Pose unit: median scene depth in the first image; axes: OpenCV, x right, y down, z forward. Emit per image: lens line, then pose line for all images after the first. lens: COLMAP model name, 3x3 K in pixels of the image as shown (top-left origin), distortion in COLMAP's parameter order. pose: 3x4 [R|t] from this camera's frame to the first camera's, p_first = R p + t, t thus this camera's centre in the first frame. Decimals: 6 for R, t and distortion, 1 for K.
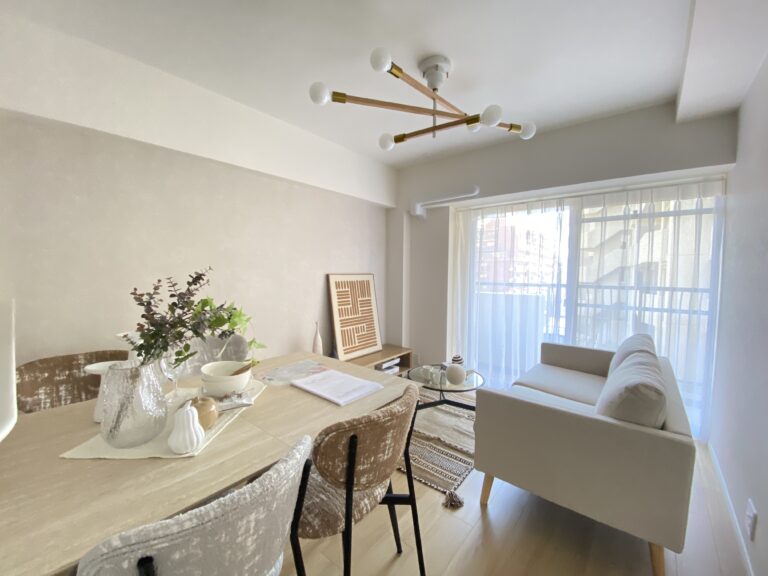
lens RADIAL K [[308.5, 0, 382.4], [0, 308.5, 284.8], [0, 0, 1]] dist [0.026904, -0.023259]
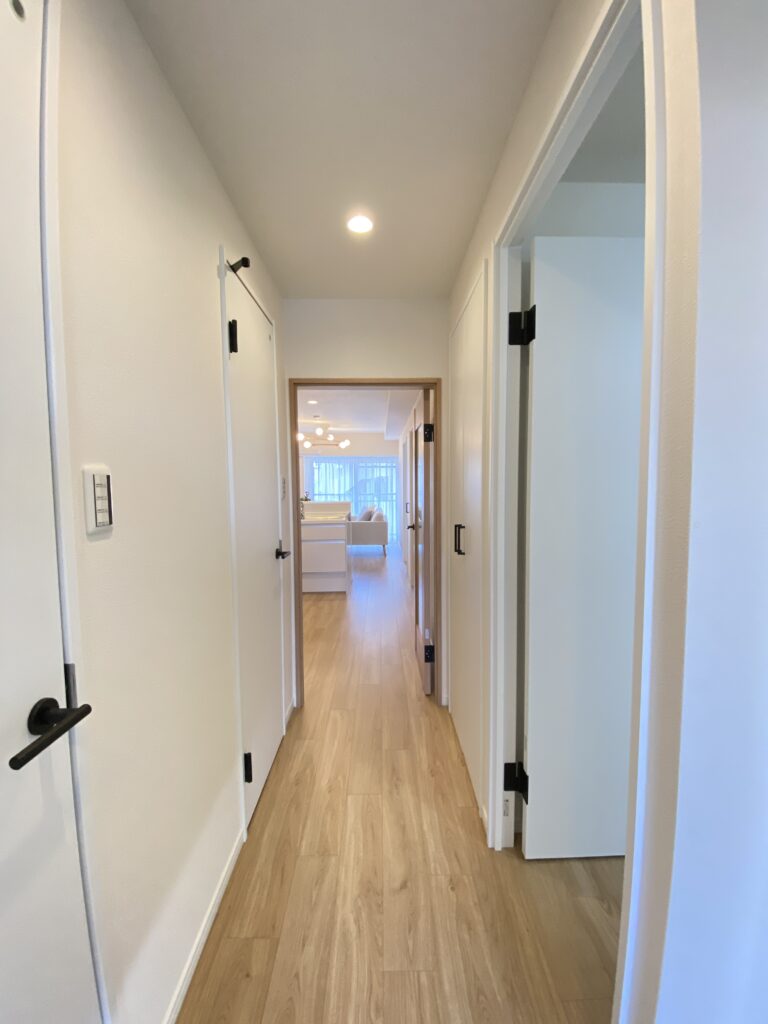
lens RADIAL K [[416.1, 0, 385.8], [0, 416.1, 508.1], [0, 0, 1]] dist [0.026887, -0.025043]
pose [[0.755363, -0.055631, 0.652941, -1.262593], [0.049006, 0.998395, 0.028371, 0.036579], [-0.653471, 0.010568, 0.756878, -1.517448]]
